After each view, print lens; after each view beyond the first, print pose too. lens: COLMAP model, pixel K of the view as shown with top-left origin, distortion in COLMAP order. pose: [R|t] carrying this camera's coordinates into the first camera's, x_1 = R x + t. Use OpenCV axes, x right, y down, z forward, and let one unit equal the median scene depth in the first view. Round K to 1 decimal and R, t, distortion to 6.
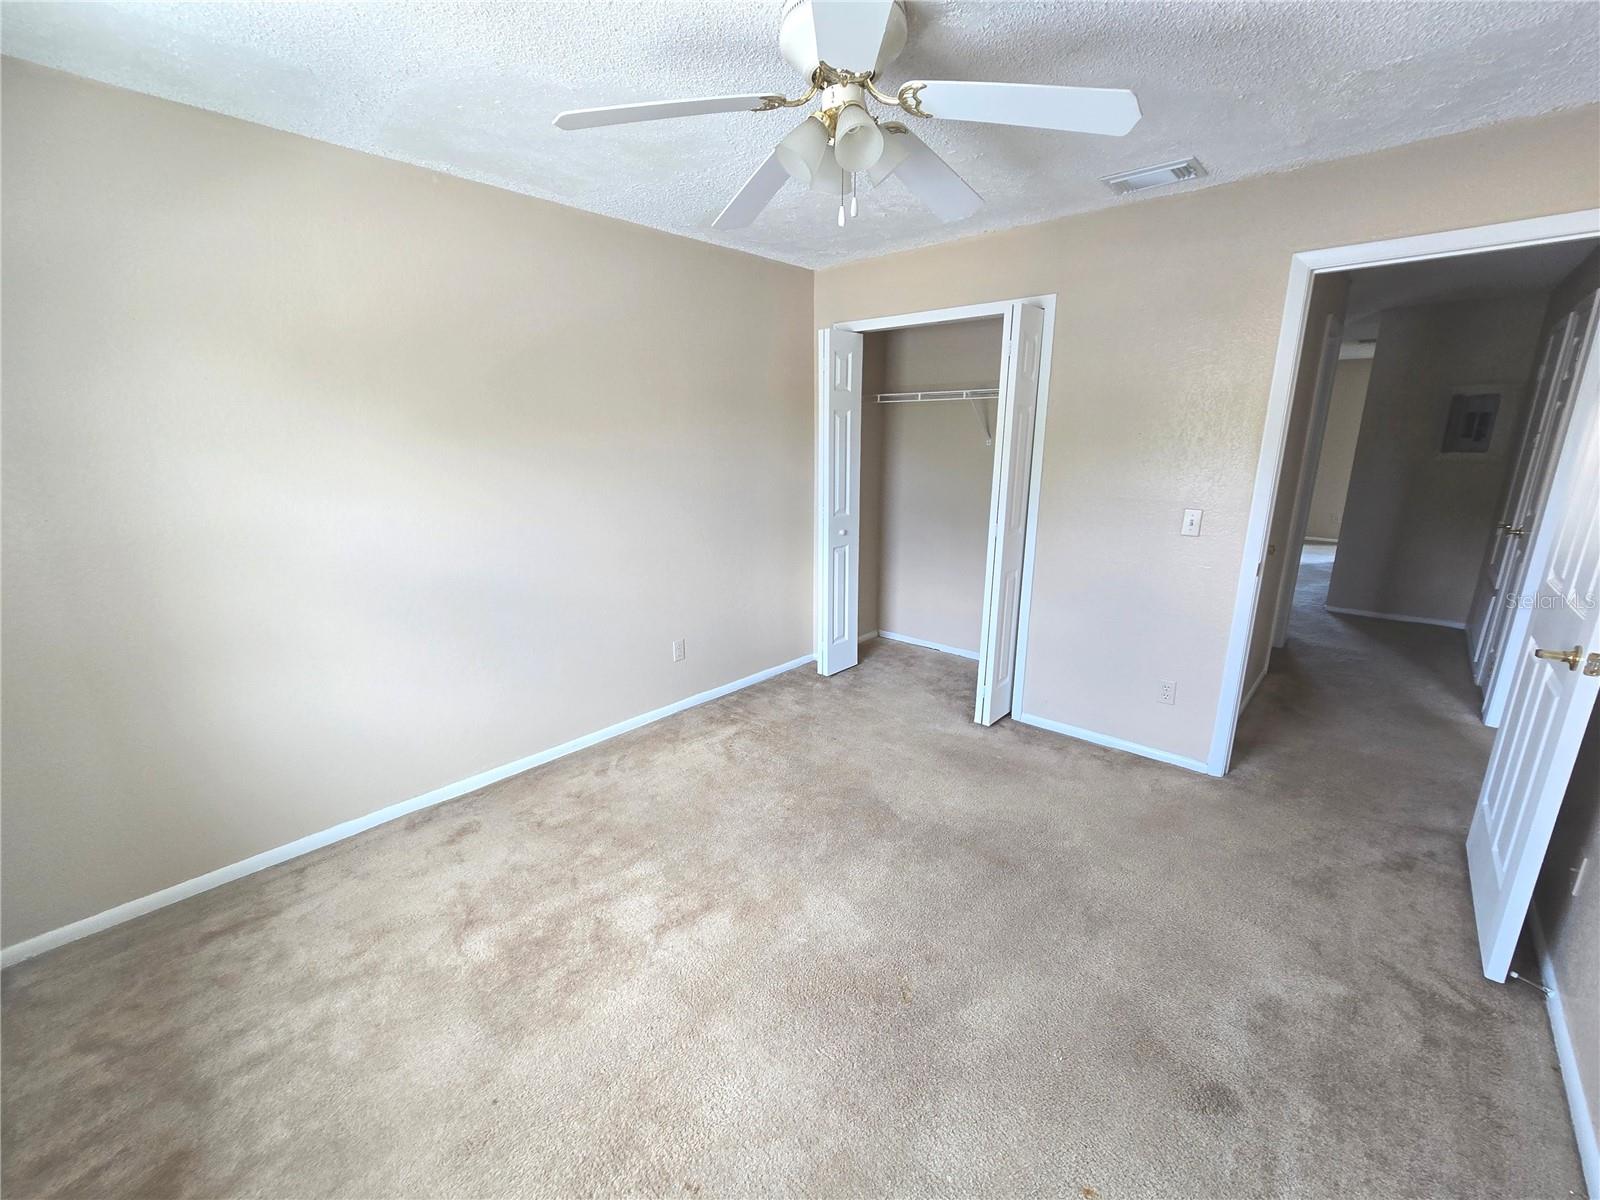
lens RADIAL K [[654.0, 0, 816.8], [0, 654.0, 603.1], [0, 0, 1]] dist [-0.012112, -0.000348]
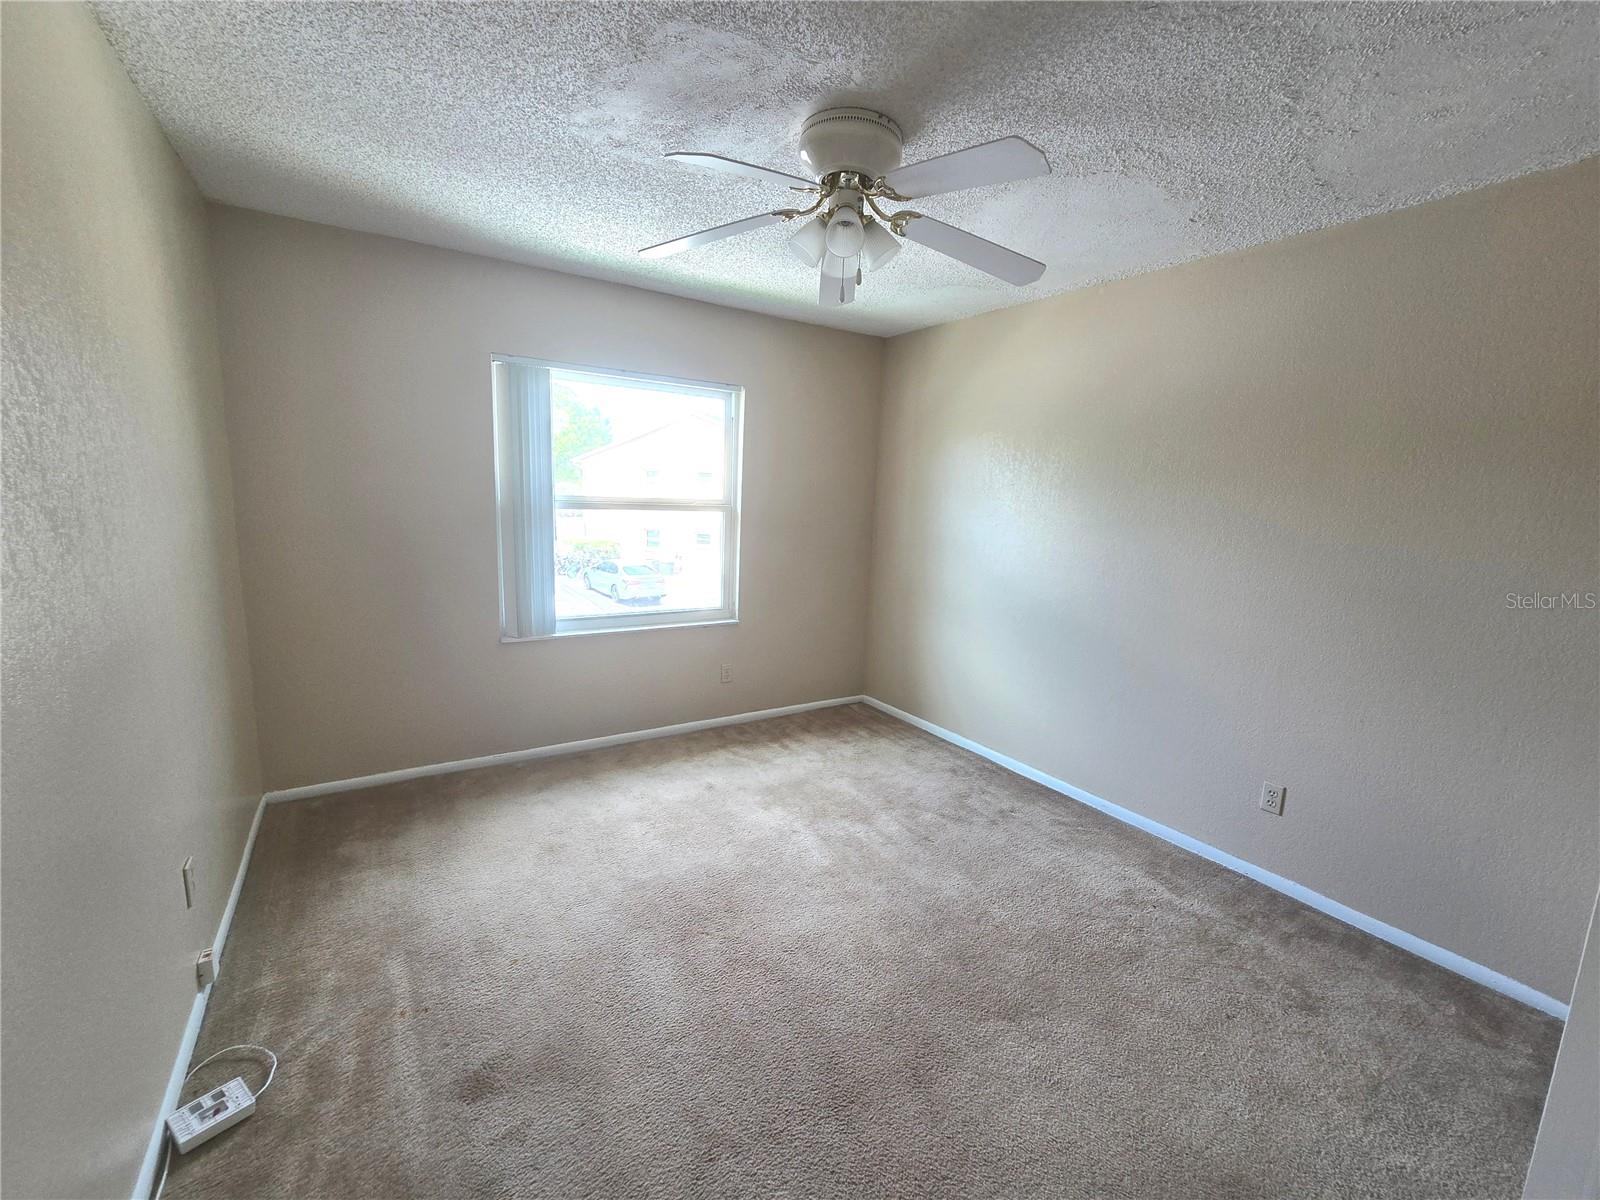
lens RADIAL K [[654.0, 0, 815.8], [0, 654.0, 597.9], [0, 0, 1]] dist [-0.012112, -0.000348]
pose [[-0.245830, 0.150354, -0.957581, 0.716395], [-0.279849, 0.934820, 0.218624, -0.193398], [0.928037, 0.321722, -0.187731, 0.749413]]
